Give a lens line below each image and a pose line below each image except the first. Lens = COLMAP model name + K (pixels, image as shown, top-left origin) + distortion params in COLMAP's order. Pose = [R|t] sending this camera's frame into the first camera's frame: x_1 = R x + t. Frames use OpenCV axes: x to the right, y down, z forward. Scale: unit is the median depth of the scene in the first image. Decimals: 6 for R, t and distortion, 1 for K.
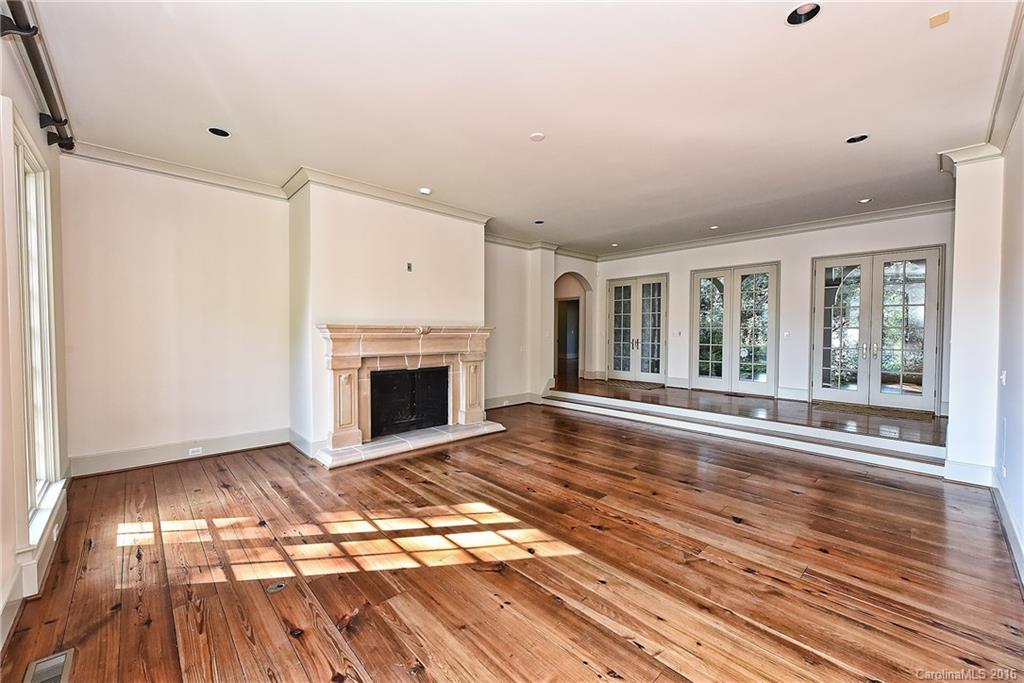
lens RADIAL K [[401.7, 0, 512.6], [0, 401.7, 340.8], [0, 0, 1]] dist [-0.002836, -0.000812]
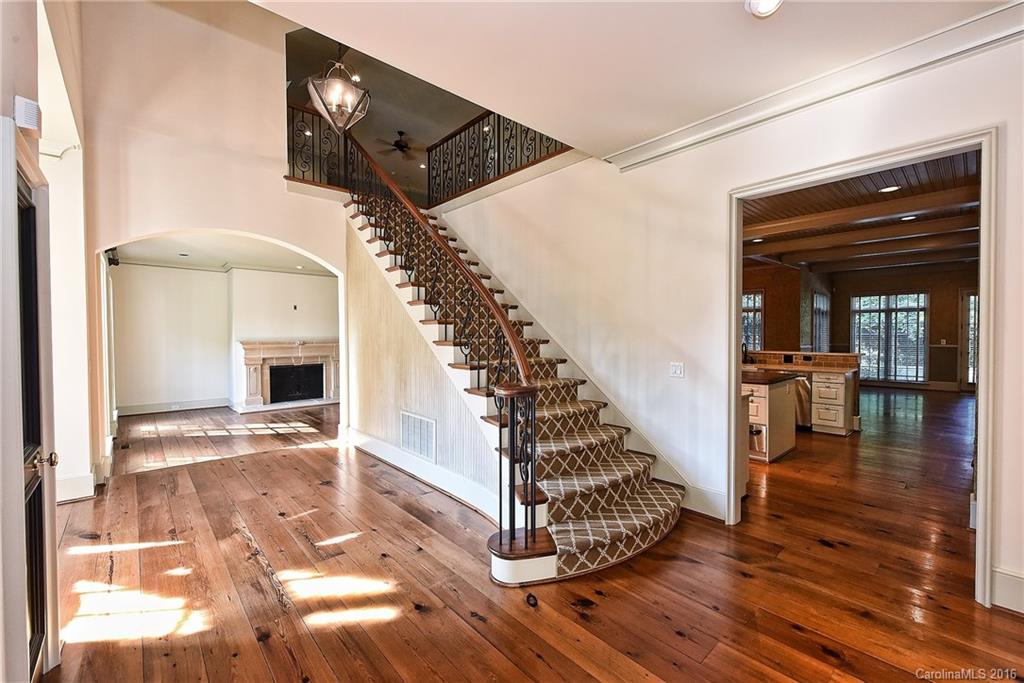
lens RADIAL K [[428.1, 0, 511.4], [0, 428.1, 341.9], [0, 0, 1]] dist [0.001883, -0.000311]
pose [[0.999422, -0.015202, -0.030407, 0.814351], [0.014842, 0.999817, -0.012042, 0.005498], [0.030585, 0.011584, 0.999465, -0.925818]]
